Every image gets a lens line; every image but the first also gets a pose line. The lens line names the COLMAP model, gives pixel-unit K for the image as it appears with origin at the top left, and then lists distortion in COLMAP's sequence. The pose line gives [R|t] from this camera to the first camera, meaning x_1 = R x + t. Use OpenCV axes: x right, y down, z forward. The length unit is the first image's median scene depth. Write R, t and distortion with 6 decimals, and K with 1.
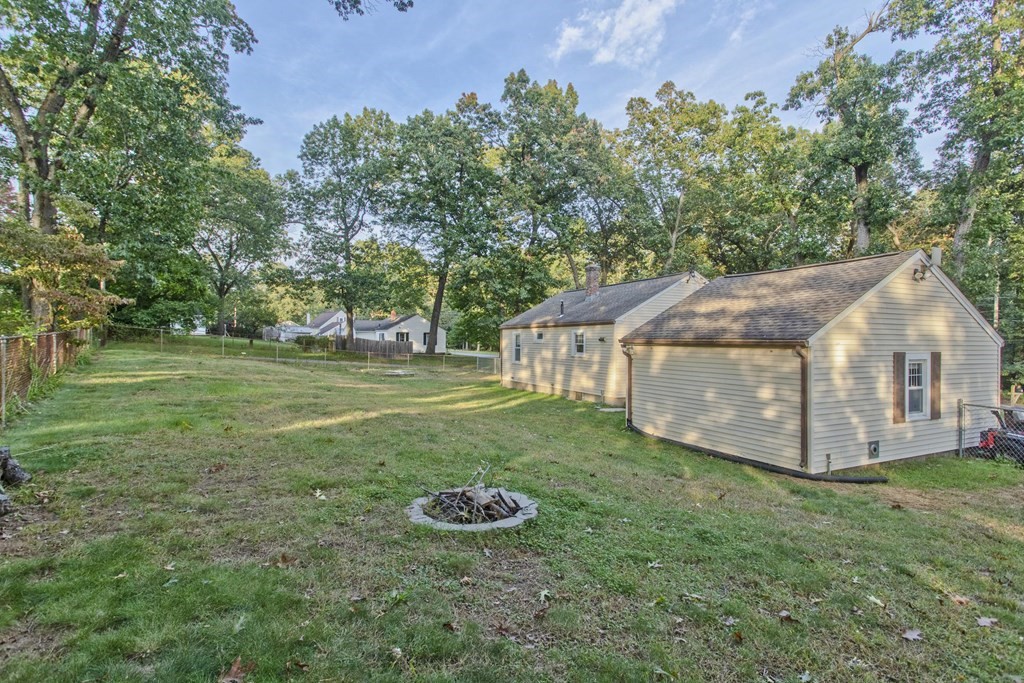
lens RADIAL K [[502.5, 0, 509.6], [0, 502.5, 331.4], [0, 0, 1]] dist [0.000585, -0.000043]
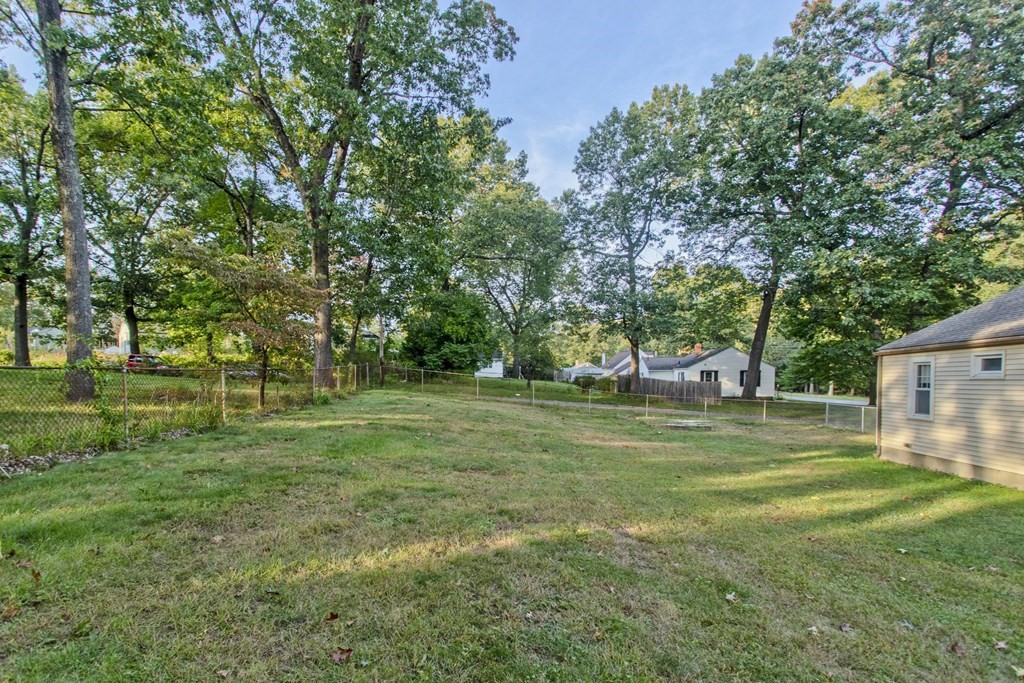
lens RADIAL K [[511.5, 0, 455.6], [0, 511.5, 390.7], [0, 0, 1]] dist [0.030463, -0.001430]
pose [[0.771156, 0.002409, -0.636641, -0.006890], [0.018207, 0.999500, 0.025837, 0.006887], [0.636386, -0.031516, 0.770727, 0.155332]]
